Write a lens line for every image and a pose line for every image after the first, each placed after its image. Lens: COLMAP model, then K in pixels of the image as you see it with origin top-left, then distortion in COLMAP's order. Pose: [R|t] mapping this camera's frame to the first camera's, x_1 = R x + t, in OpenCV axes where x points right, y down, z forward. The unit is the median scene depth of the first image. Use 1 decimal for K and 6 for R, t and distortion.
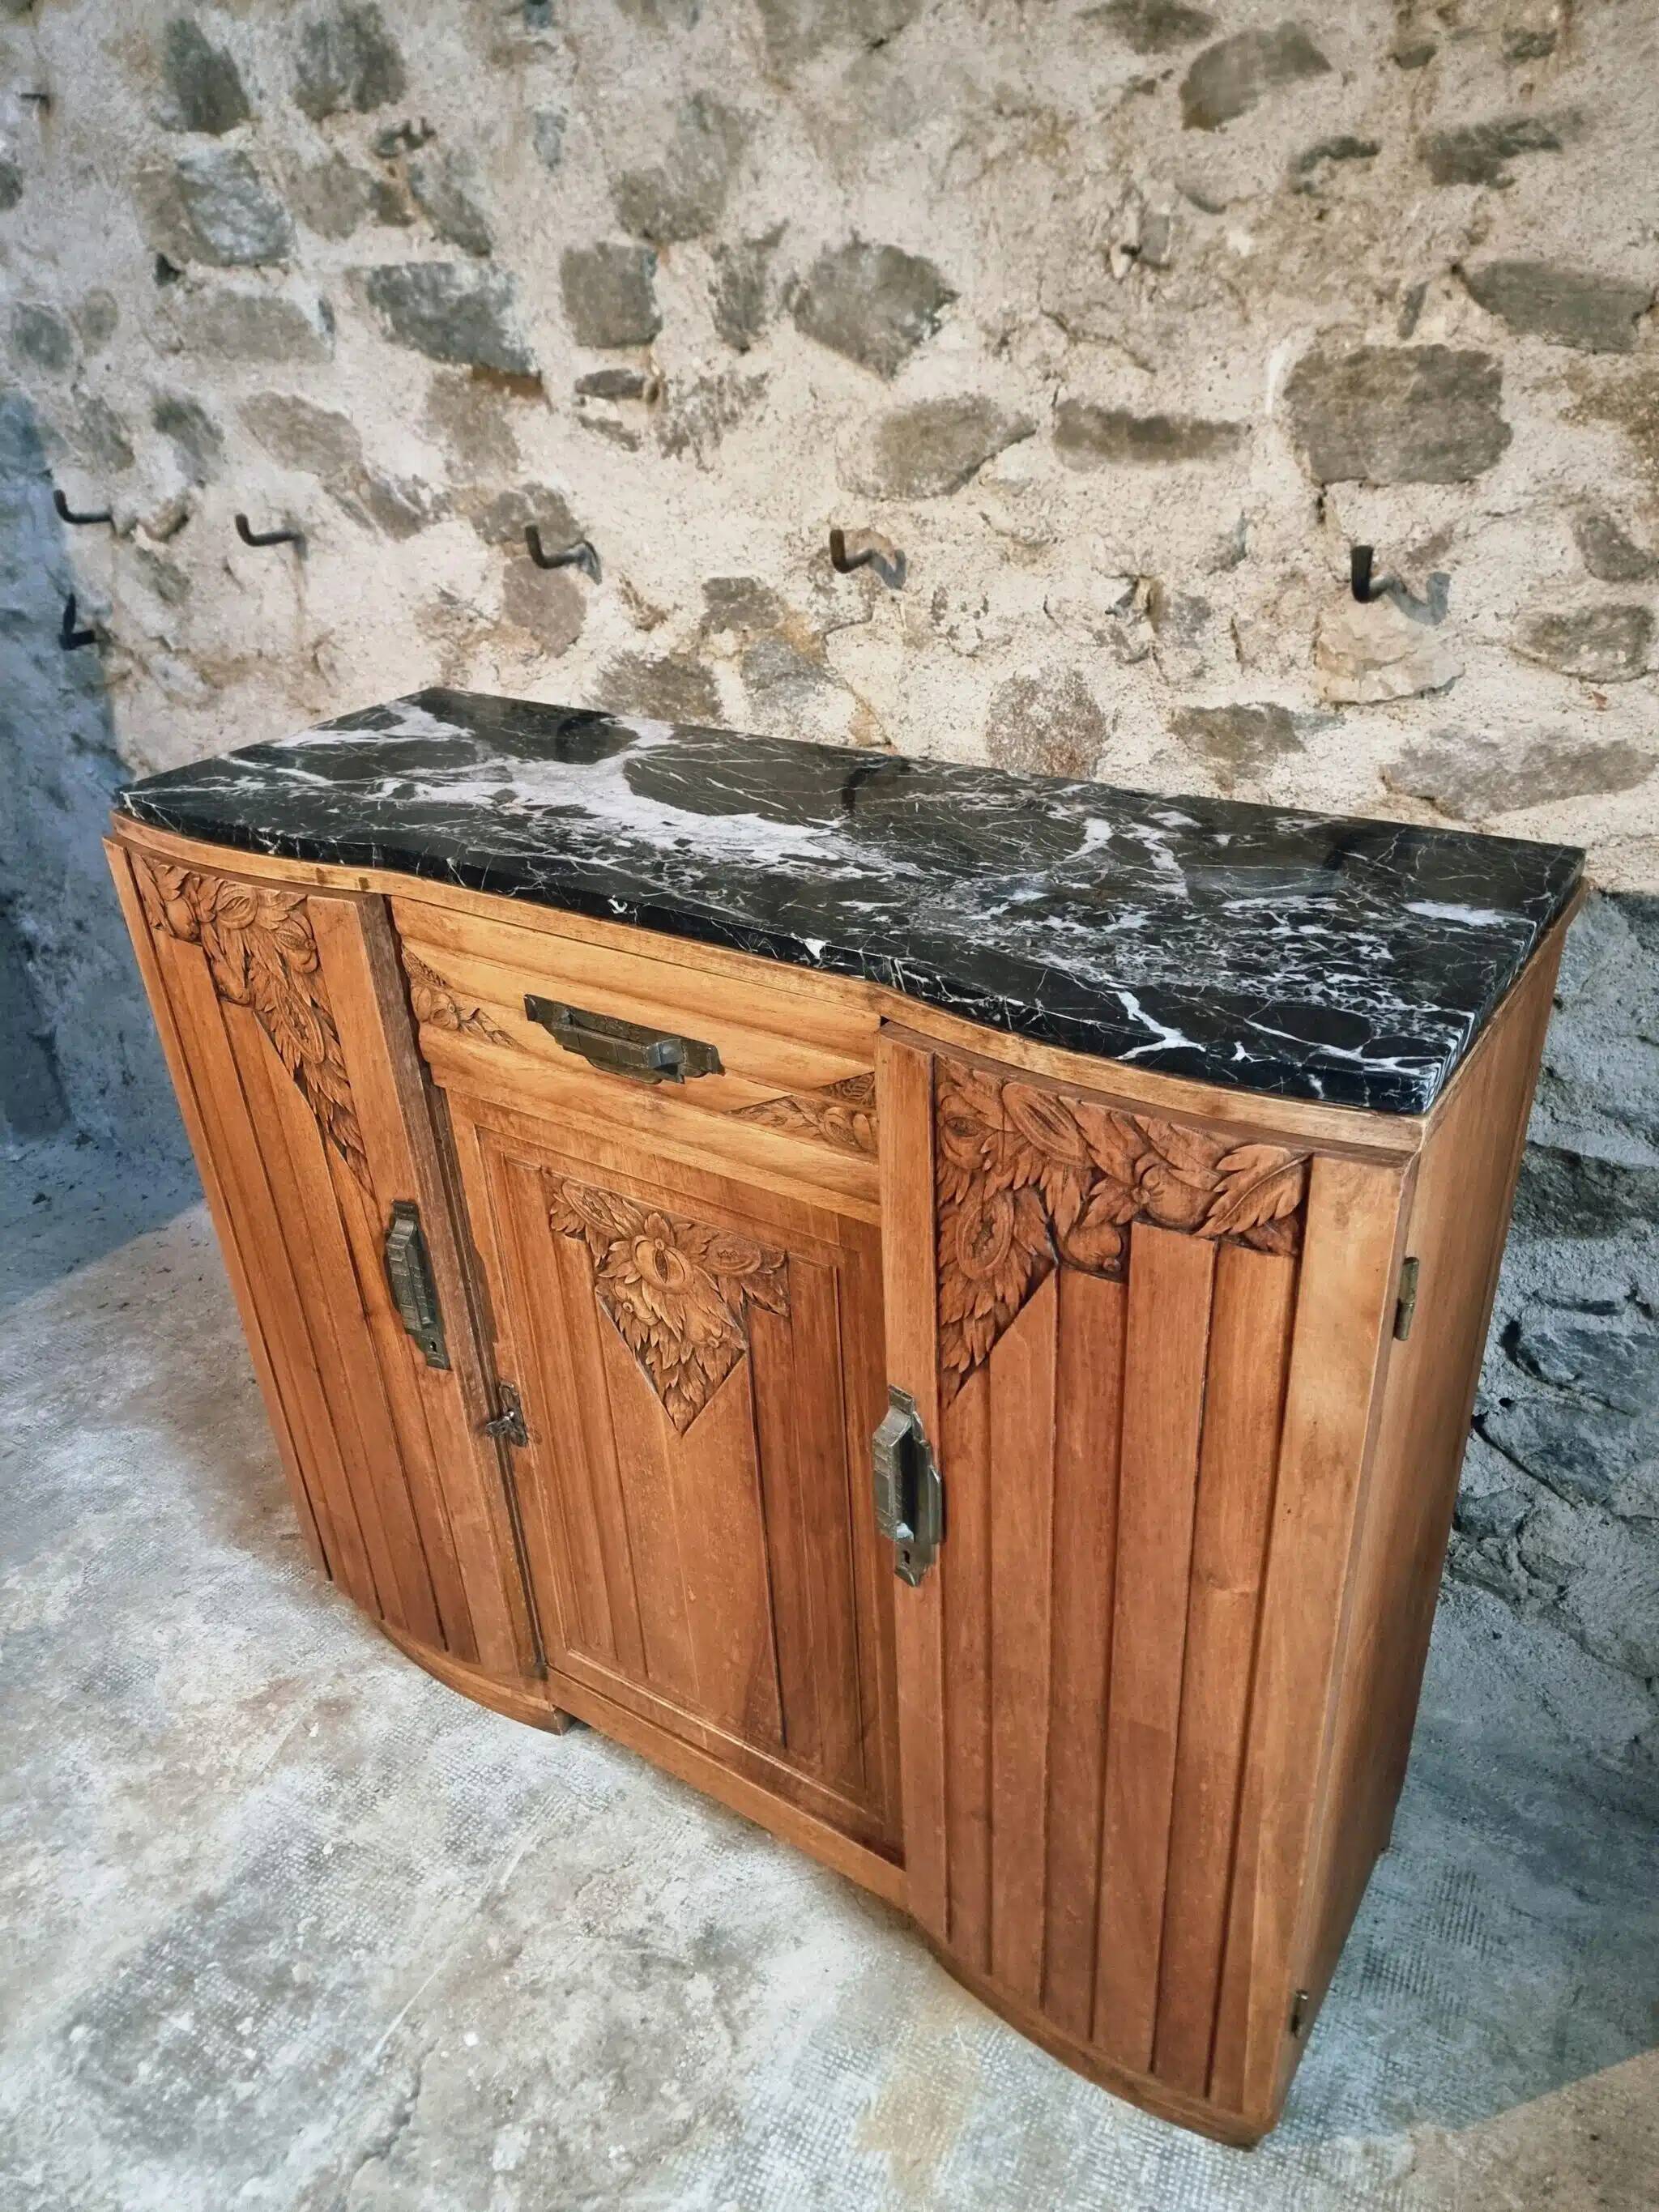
lens RADIAL K [[1539.0, 0, 825.2], [0, 1539.0, 1105.2], [0, 0, 1]] dist [0.065323, -0.056146]
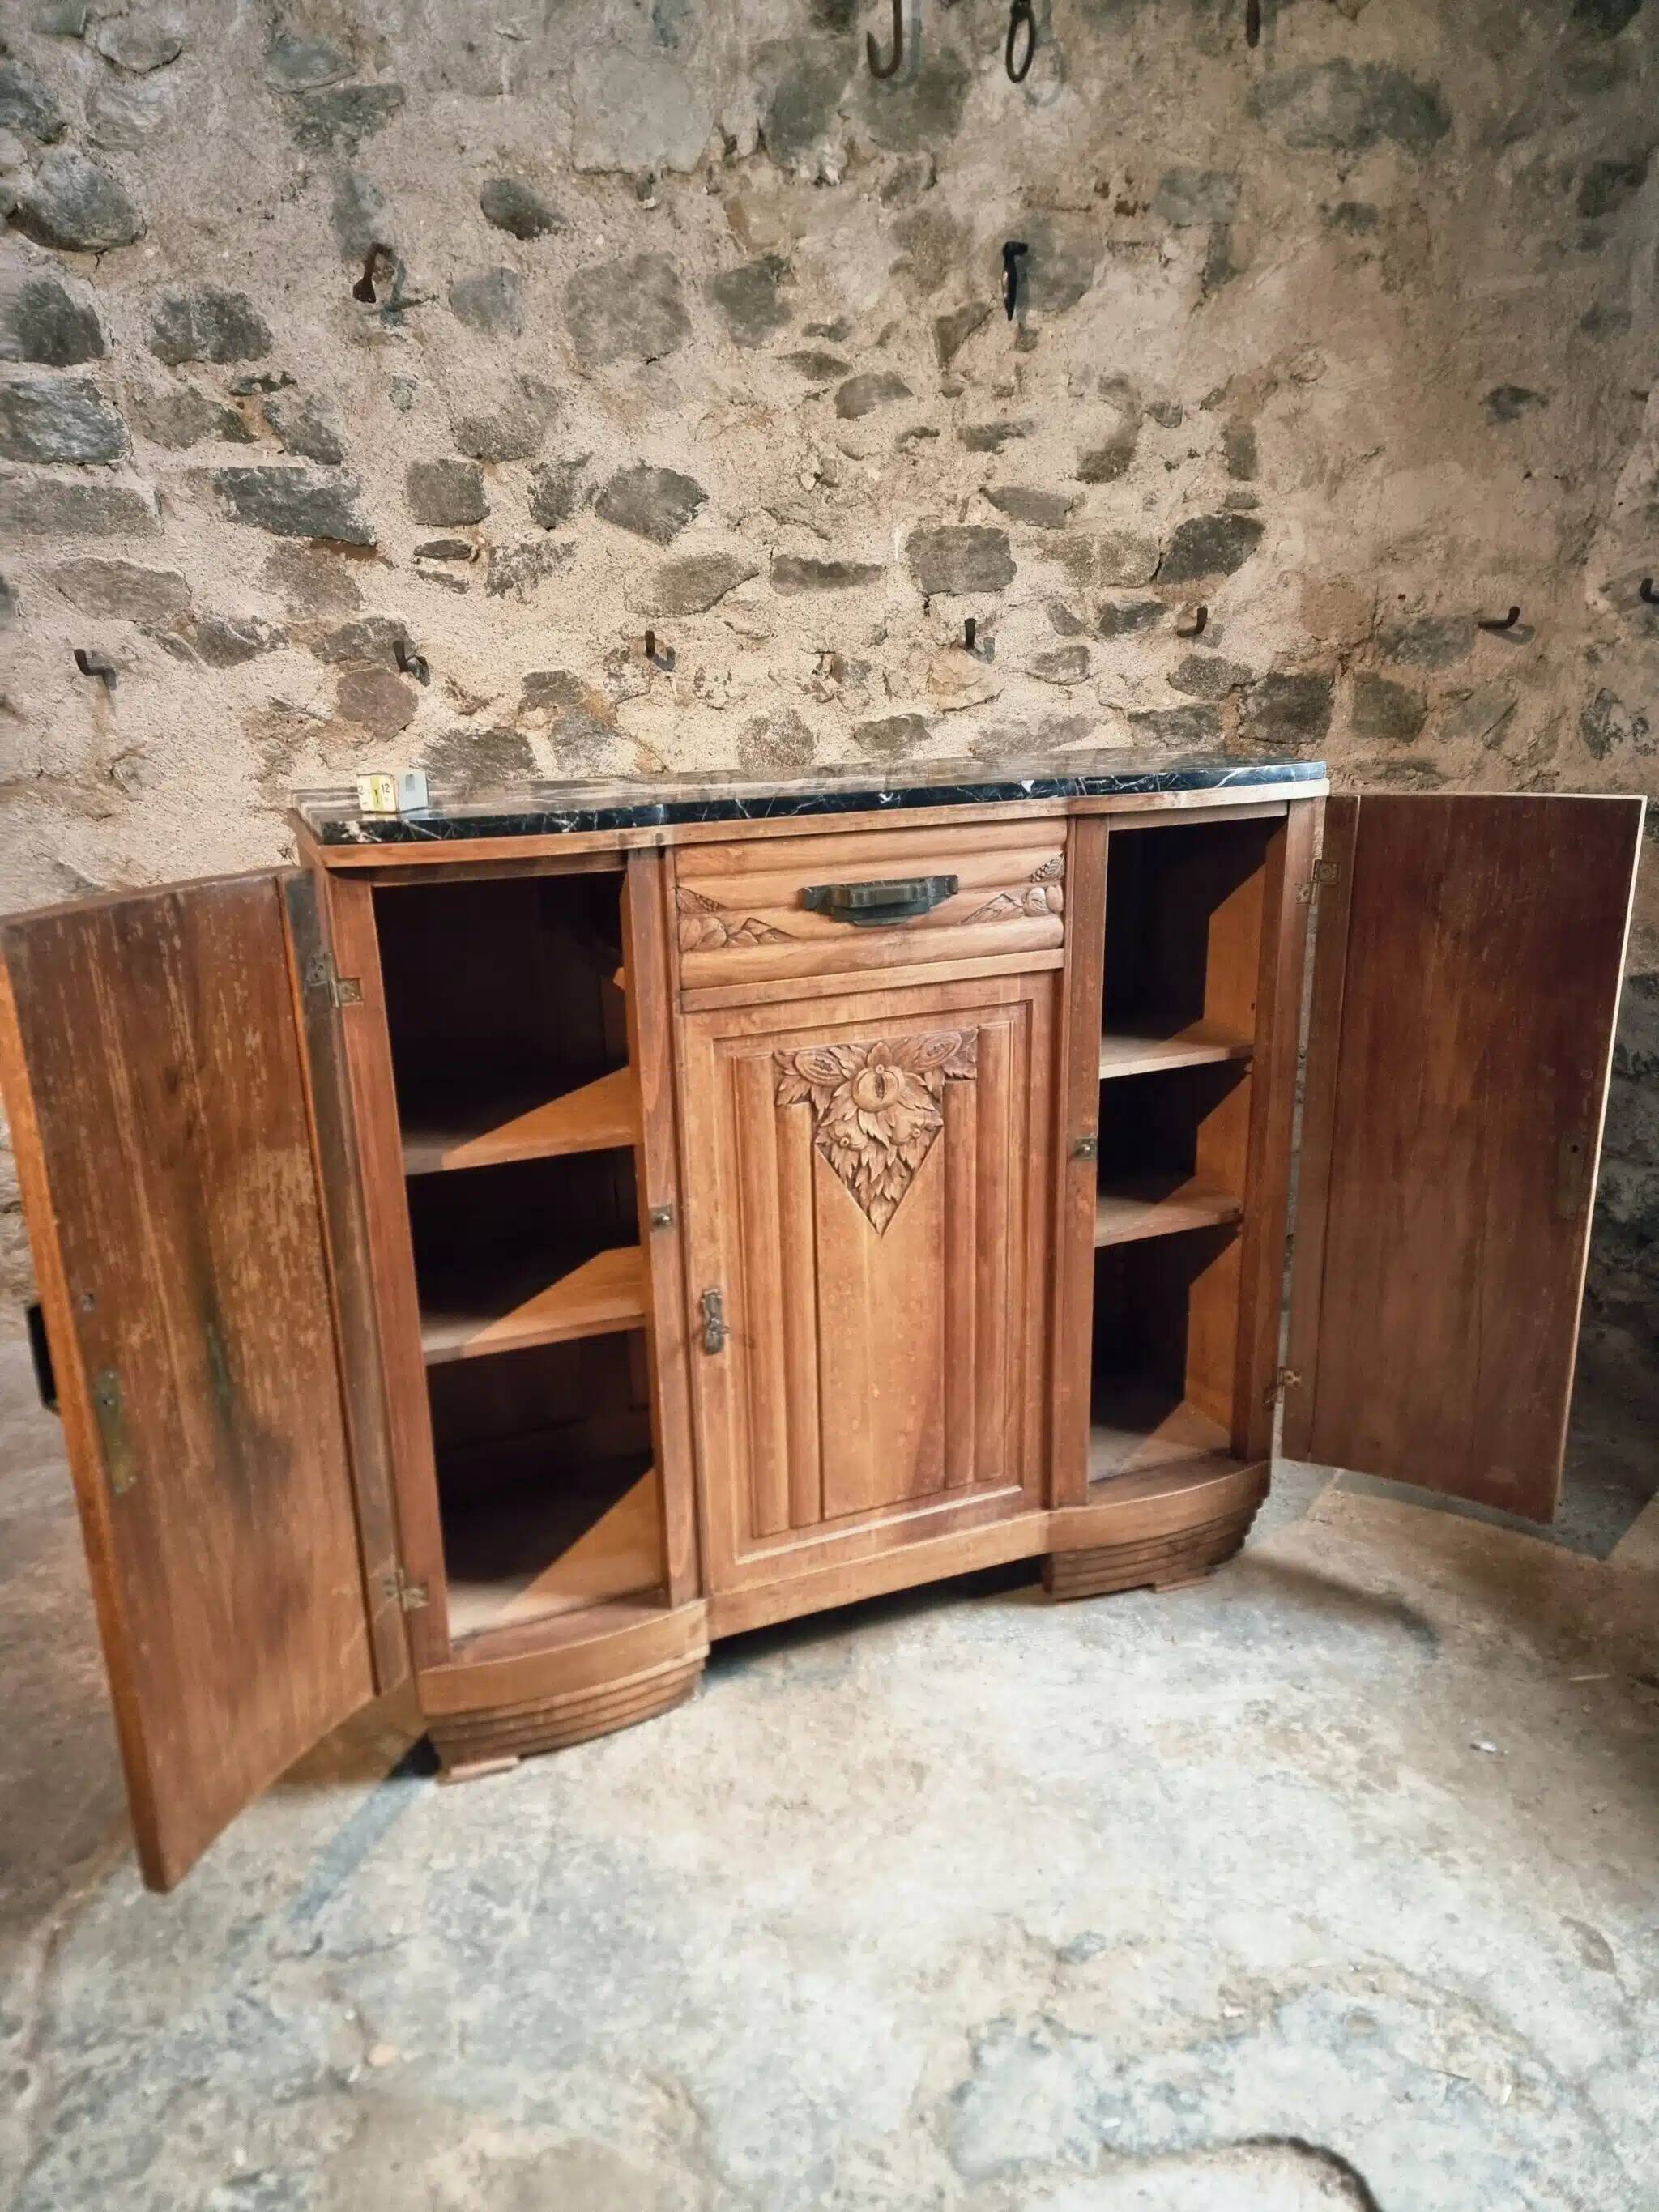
lens RADIAL K [[1528.2, 0, 803.2], [0, 1528.2, 1127.7], [0, 0, 1]] dist [0.081066, -0.062181]
pose [[0.815881, -0.166287, 0.553794, -0.843561], [0.257516, 0.962025, -0.090521, 0.321332], [-0.517711, 0.216465, 0.827719, -0.315317]]
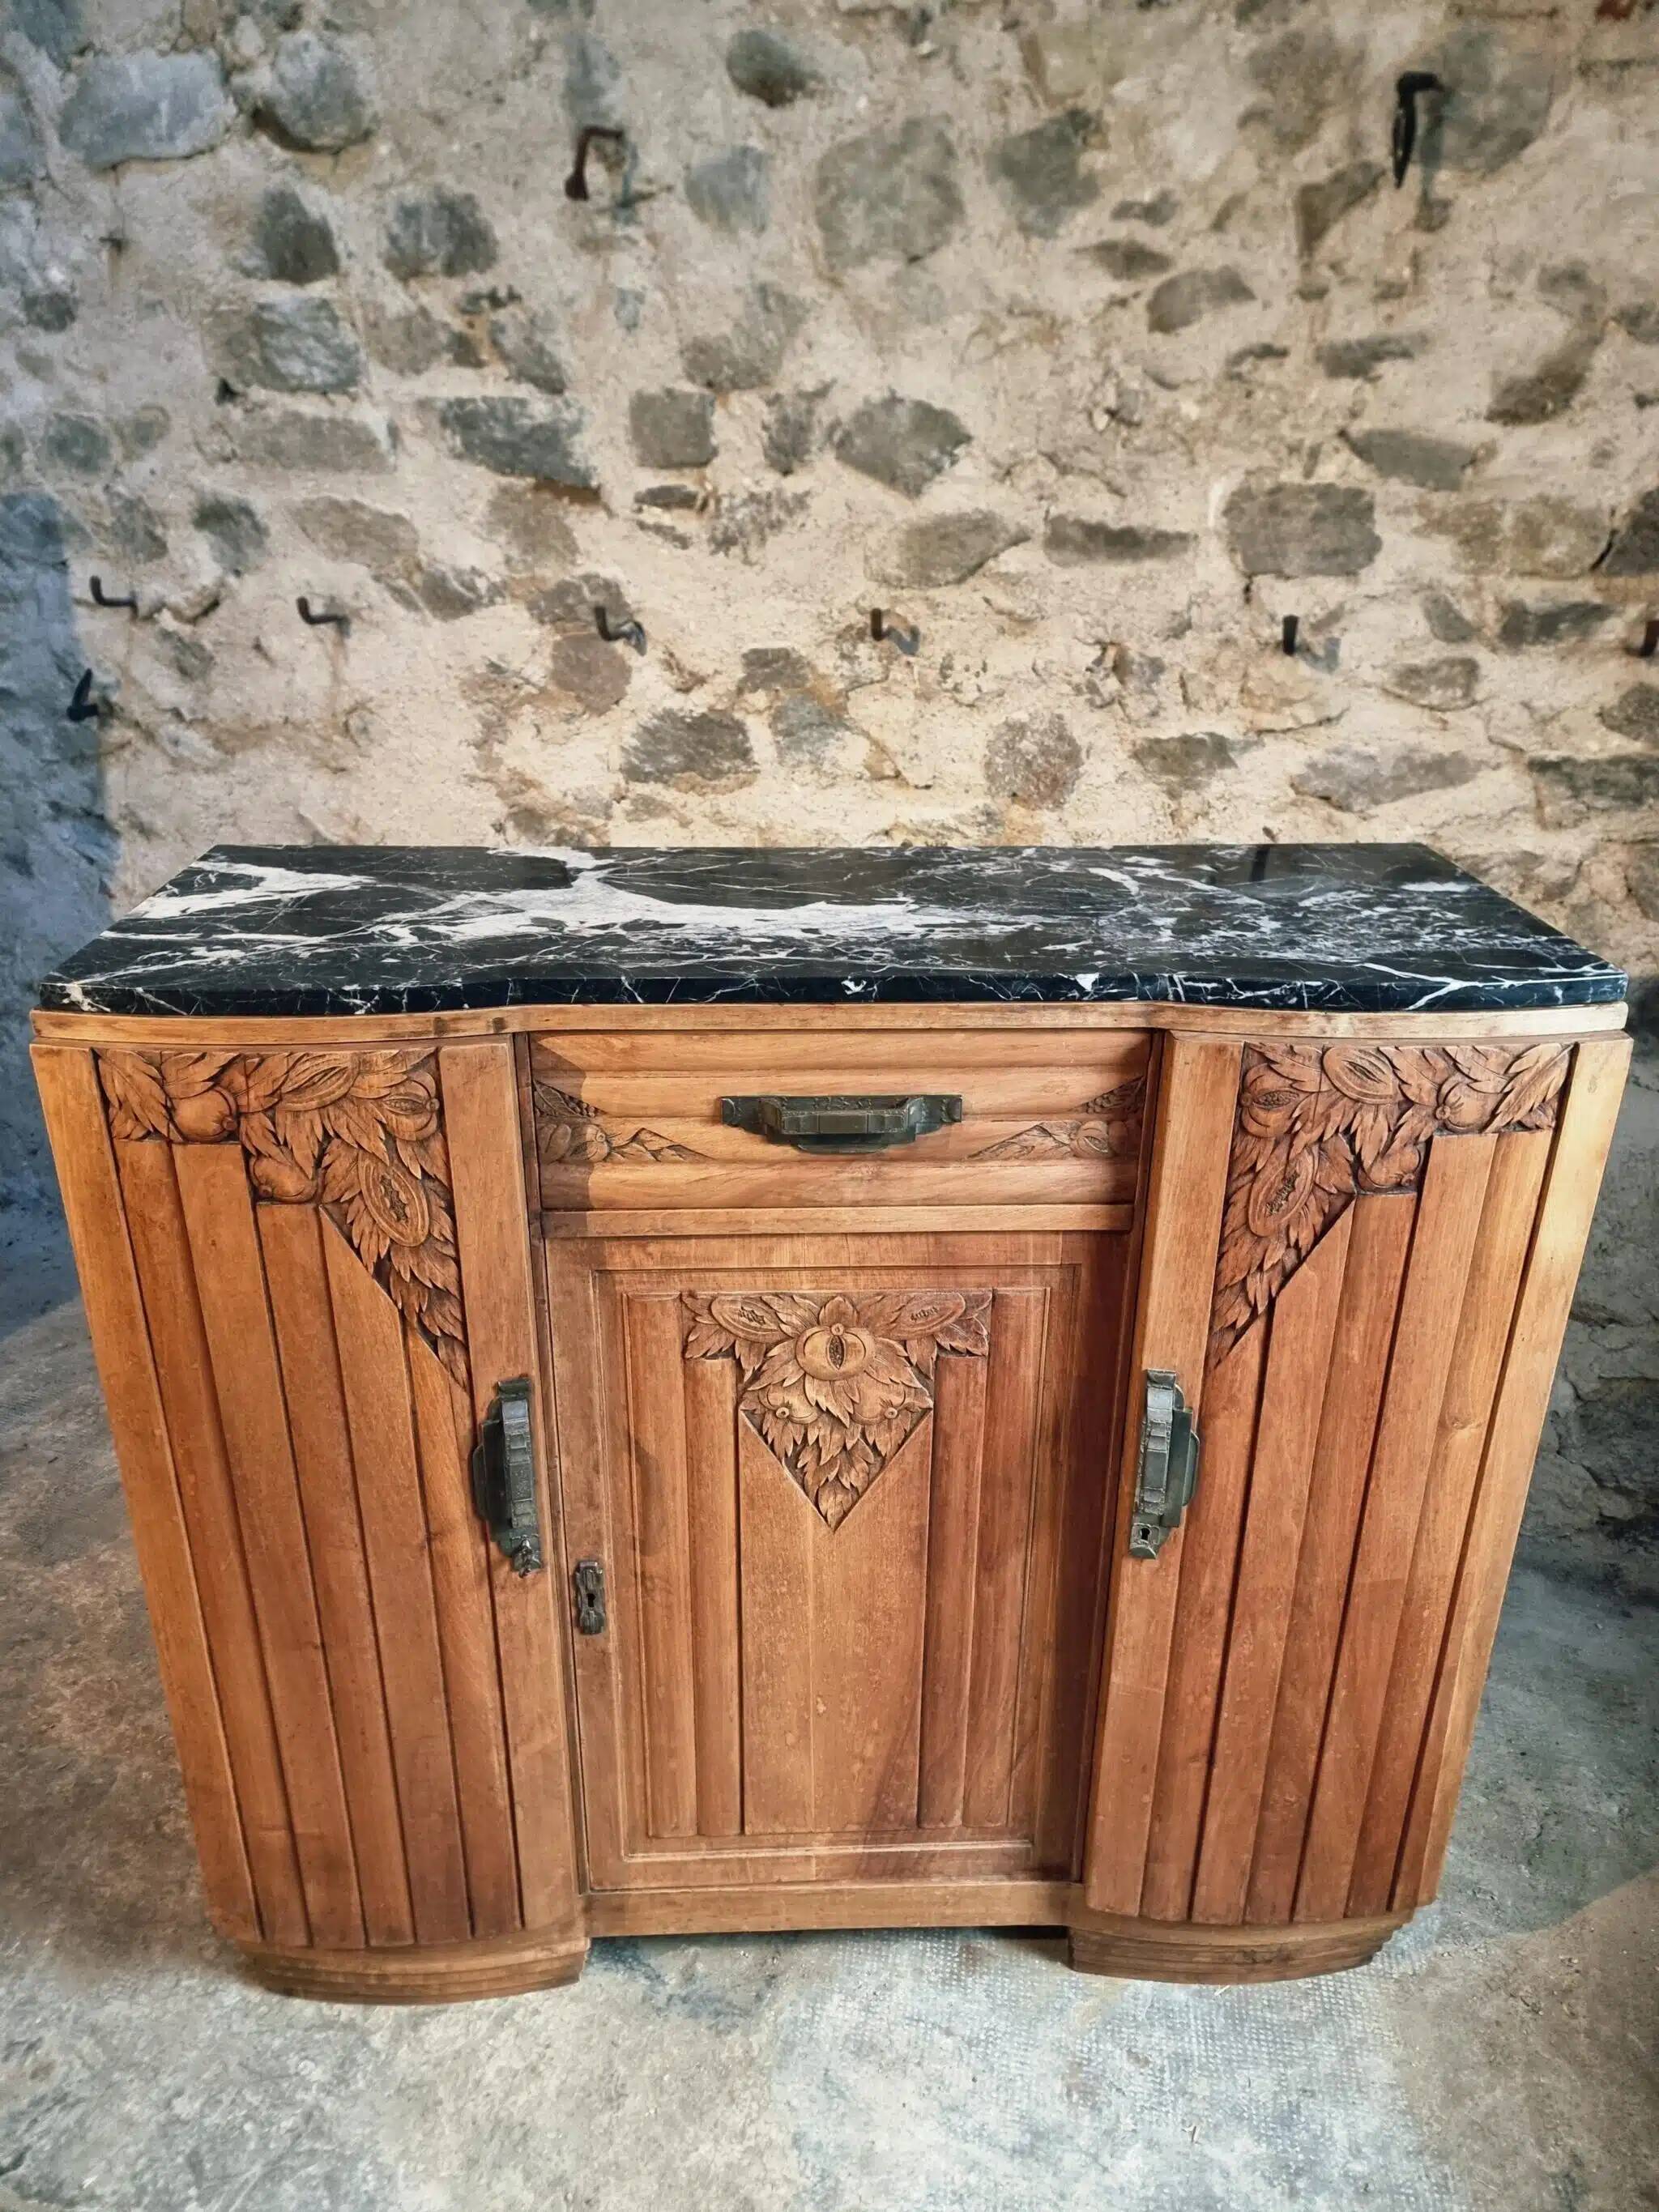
lens RADIAL K [[1536.6, 0, 823.8], [0, 1536.6, 1115.1], [0, 0, 1]] dist [0.066676, -0.056080]
pose [[0.978061, -0.044451, 0.203520, -0.318634], [0.060668, 0.995400, -0.074149, 0.148035], [-0.199288, 0.084869, 0.976259, -0.226986]]
